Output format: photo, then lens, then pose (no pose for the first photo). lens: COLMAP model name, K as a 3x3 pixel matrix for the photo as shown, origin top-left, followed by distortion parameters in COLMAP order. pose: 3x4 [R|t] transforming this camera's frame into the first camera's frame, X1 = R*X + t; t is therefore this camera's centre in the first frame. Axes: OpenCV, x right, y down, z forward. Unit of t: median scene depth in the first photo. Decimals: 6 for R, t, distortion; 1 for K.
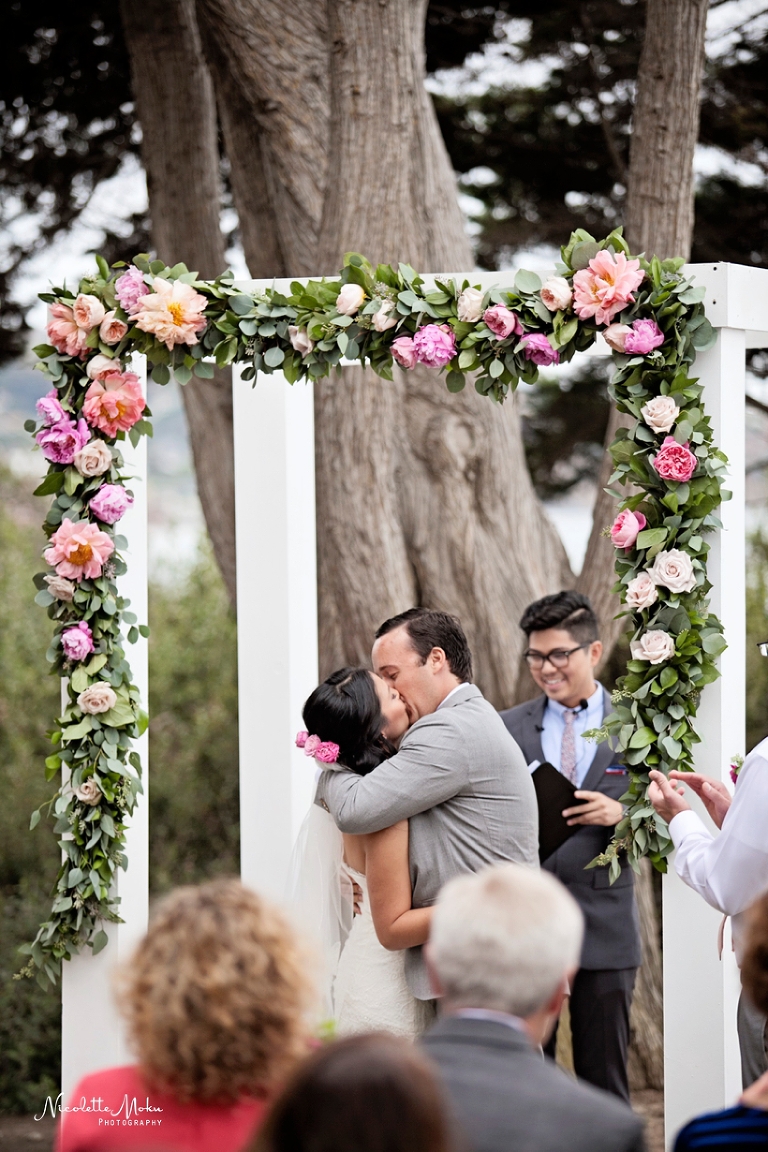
lens RADIAL K [[4815.0, 0, 380.8], [0, 4815.0, 569.8], [0, 0, 1]] dist [0.470237, 0.000000]
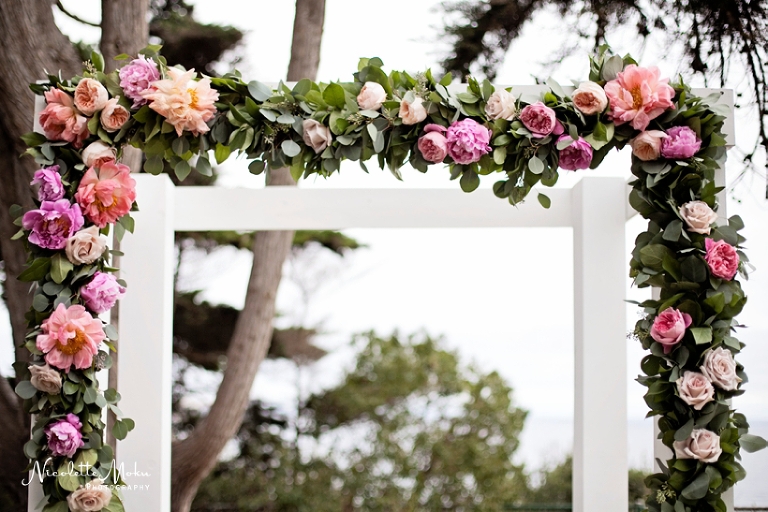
lens RADIAL K [[1196.8, 0, 358.6], [0, 1196.8, 268.9], [0, 0, 1]] dist [-0.167175, 0.000000]
pose [[0.922186, 0.065874, 0.381095, -0.099835], [-0.012234, 0.989863, -0.141499, 0.014561], [-0.386553, 0.125826, 0.913644, 0.765200]]
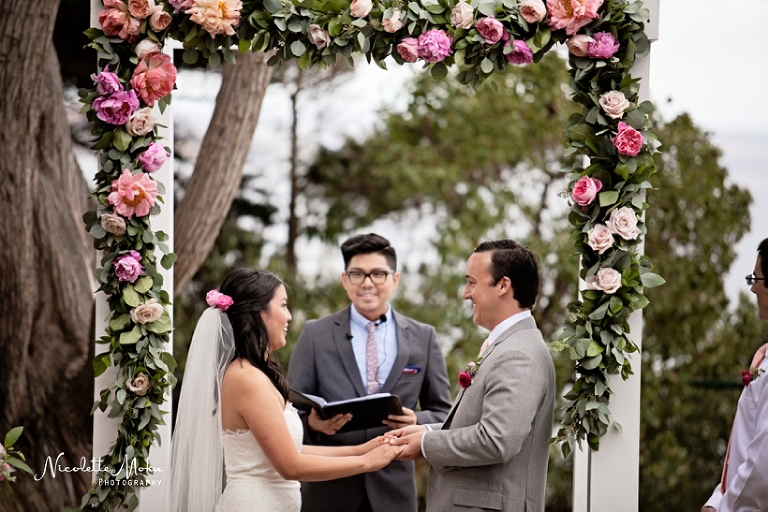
lens RADIAL K [[4238.9, 0, 386.4], [0, 4238.9, 258.7], [0, 0, 1]] dist [1.990922, 0.000000]
pose [[0.931455, 0.020469, 0.363281, -0.407327], [-0.026157, 0.999600, 0.010744, -0.000936], [-0.362915, -0.019510, 0.931618, -0.067580]]
